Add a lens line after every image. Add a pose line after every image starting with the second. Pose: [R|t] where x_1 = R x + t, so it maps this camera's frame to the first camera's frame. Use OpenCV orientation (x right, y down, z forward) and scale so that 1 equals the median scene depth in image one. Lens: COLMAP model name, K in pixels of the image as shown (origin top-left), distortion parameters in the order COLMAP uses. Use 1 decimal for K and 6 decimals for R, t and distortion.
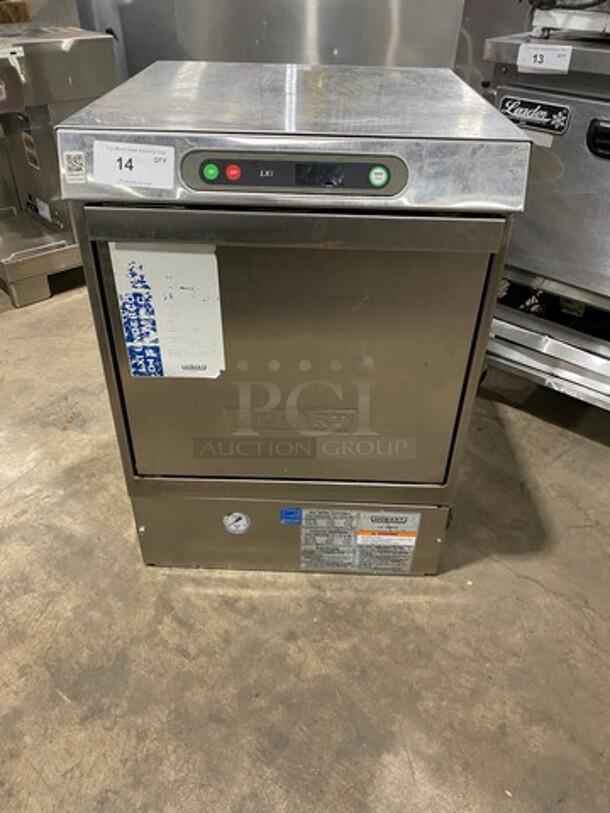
lens RADIAL K [[626.5, 0, 307.4], [0, 626.5, 394.9], [0, 0, 1]] dist [0.005967, 0.002945]
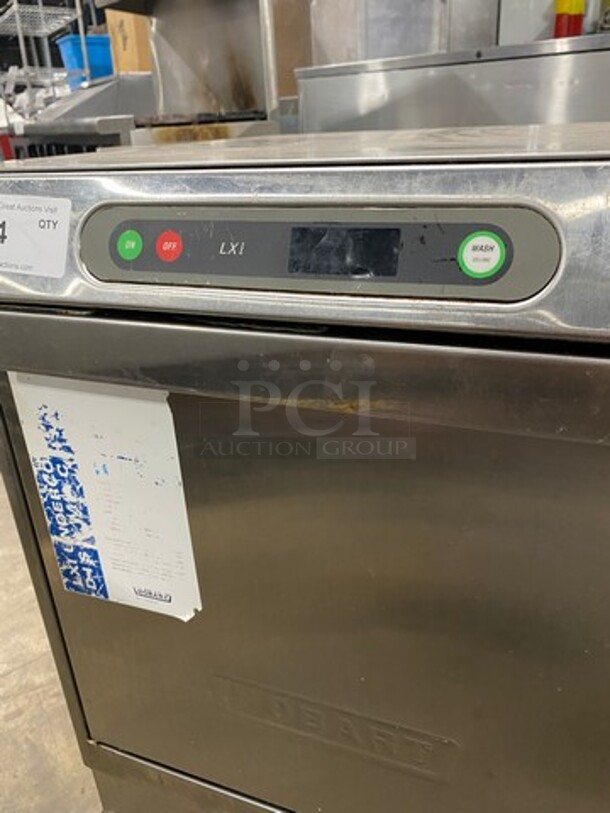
lens RADIAL K [[626.5, 0, 307.4], [0, 626.5, 394.9], [0, 0, 1]] dist [0.005967, 0.002945]
pose [[0.936465, 0.076720, -0.342267, 0.125905], [-0.140308, 0.976252, -0.165061, -0.147004], [0.321476, 0.202597, 0.924991, 0.502472]]
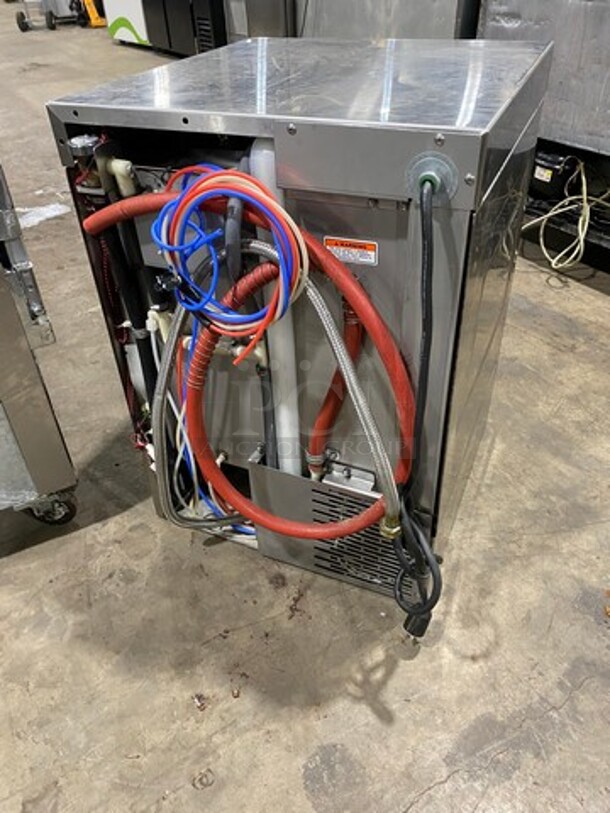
lens RADIAL K [[609.1, 0, 298.8], [0, 609.1, 394.0], [0, 0, 1]] dist [0.004884, 0.005954]
pose [[-0.915949, -0.228036, 0.330208, -0.402635], [0.246289, 0.330214, 0.911208, -1.237729], [-0.316827, 0.915947, -0.246297, 1.797124]]
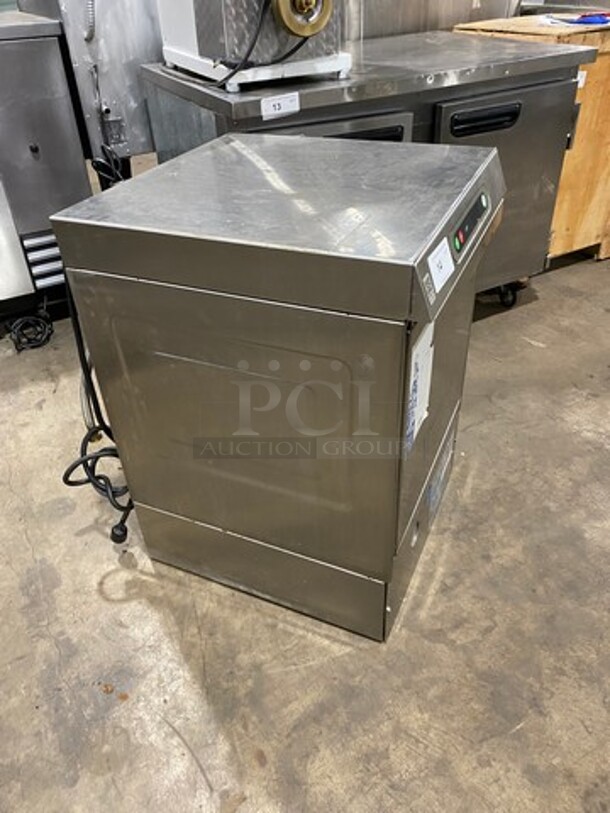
lens RADIAL K [[626.5, 0, 307.4], [0, 626.5, 394.9], [0, 0, 1]] dist [0.005967, 0.002945]
pose [[0.390568, -0.561843, 0.729239, -1.082401], [0.568842, 0.770120, 0.288677, -0.530428], [-0.723792, 0.302074, 0.620384, 0.441102]]
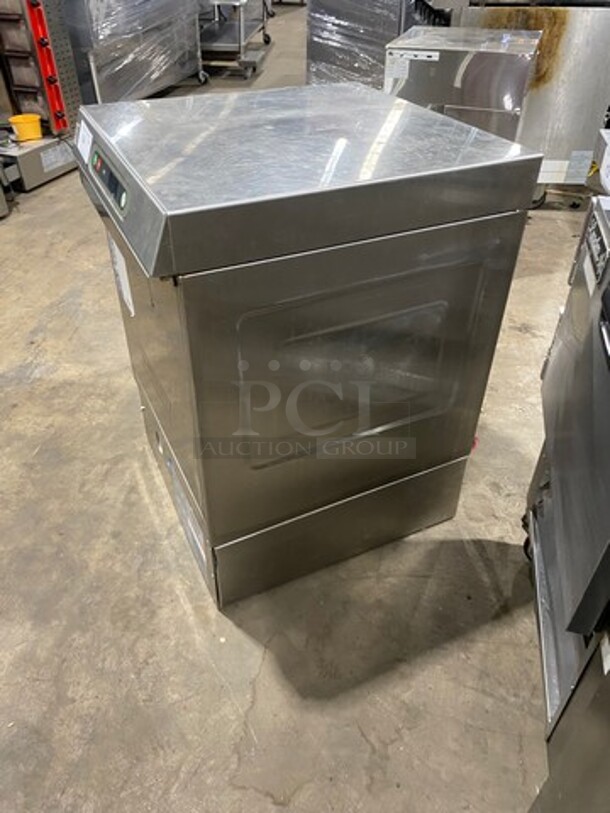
lens RADIAL K [[626.5, 0, 307.4], [0, 626.5, 394.9], [0, 0, 1]] dist [0.005967, 0.002945]
pose [[0.447551, 0.529886, -0.720360, 1.069352], [-0.514675, 0.811380, 0.277078, -0.457899], [0.731306, 0.246745, 0.635853, 0.491411]]
